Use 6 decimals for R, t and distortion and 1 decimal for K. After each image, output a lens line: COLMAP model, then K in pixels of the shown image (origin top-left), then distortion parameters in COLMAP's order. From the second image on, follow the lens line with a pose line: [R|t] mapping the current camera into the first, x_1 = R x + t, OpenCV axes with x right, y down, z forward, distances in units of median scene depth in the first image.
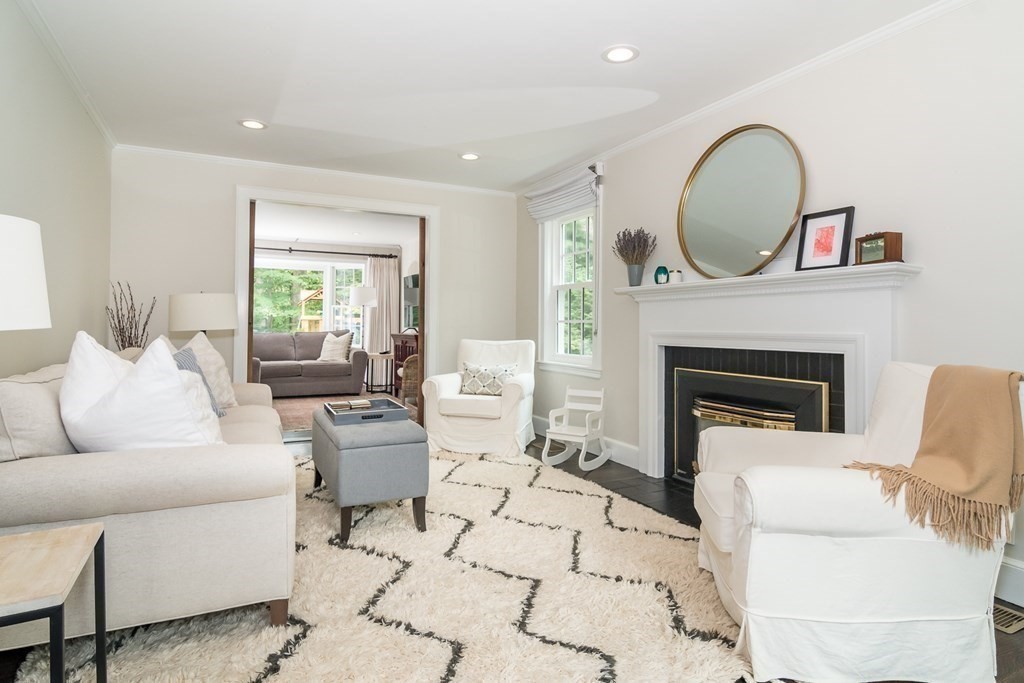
lens RADIAL K [[561.0, 0, 512.0], [0, 561.0, 318.8], [0, 0, 1]] dist [0.000790, 0.000069]
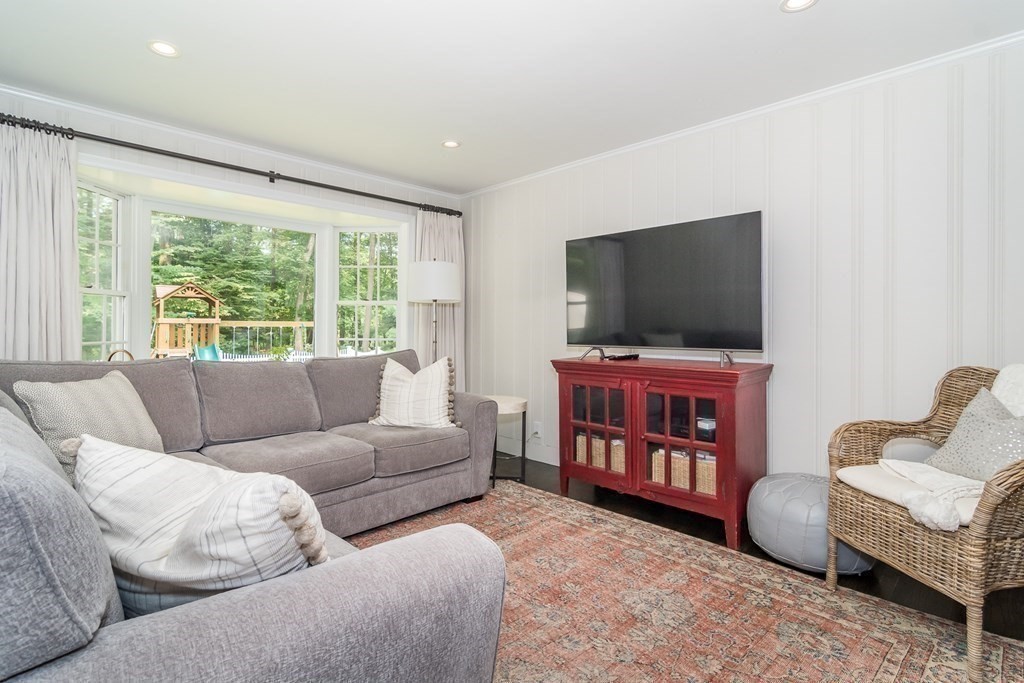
lens RADIAL K [[490.3, 0, 512.0], [0, 490.3, 341.5], [0, 0, 1]] dist [-0.001893, 0.000247]
pose [[0.948243, -0.015395, 0.317172, -0.314476], [0.001516, 0.999032, 0.043957, -0.006557], [-0.317542, -0.041201, 0.947349, 0.521559]]
